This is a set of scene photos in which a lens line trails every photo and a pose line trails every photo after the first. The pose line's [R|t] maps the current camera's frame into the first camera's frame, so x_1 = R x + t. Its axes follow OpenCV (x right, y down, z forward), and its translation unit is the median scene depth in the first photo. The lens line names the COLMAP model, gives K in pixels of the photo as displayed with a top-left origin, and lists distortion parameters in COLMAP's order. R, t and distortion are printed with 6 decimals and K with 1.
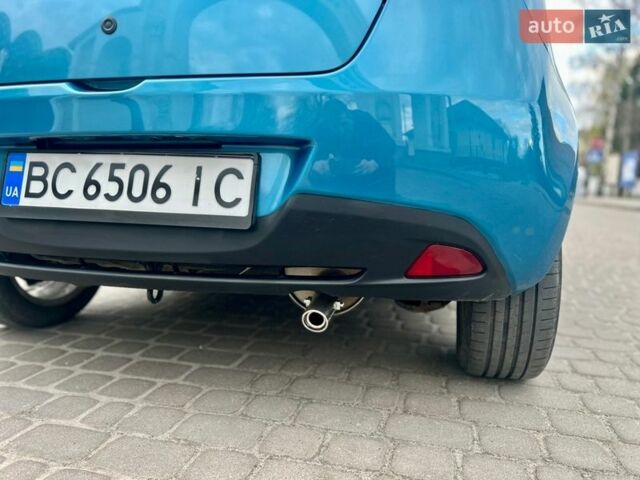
lens RADIAL K [[482.1, 0, 320.6], [0, 482.1, 235.2], [0, 0, 1]] dist [0.051191, -0.054234]
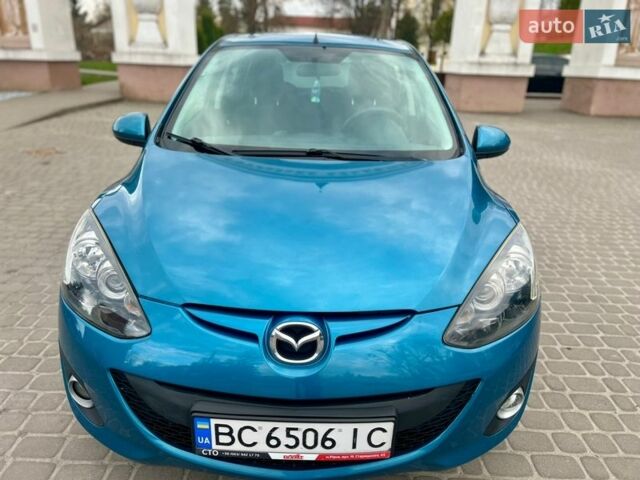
lens RADIAL K [[482.1, 0, 321.5], [0, 482.1, 244.4], [0, 0, 1]] dist [0.051191, -0.054234]
pose [[0.975609, -0.134609, 0.173397, -0.505029], [0.028810, 0.861601, 0.506767, -1.288649], [-0.217615, -0.489411, 0.844465, 0.077040]]
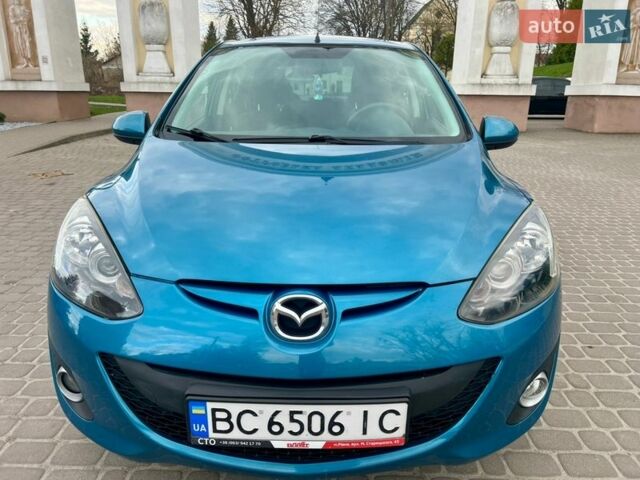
lens RADIAL K [[482.1, 0, 324.2], [0, 482.1, 241.4], [0, 0, 1]] dist [0.051191, -0.054234]
pose [[0.974705, -0.142213, 0.172413, -0.500652], [0.050496, 0.891616, 0.449969, -1.097408], [-0.217718, -0.429881, 0.876243, 0.076059]]
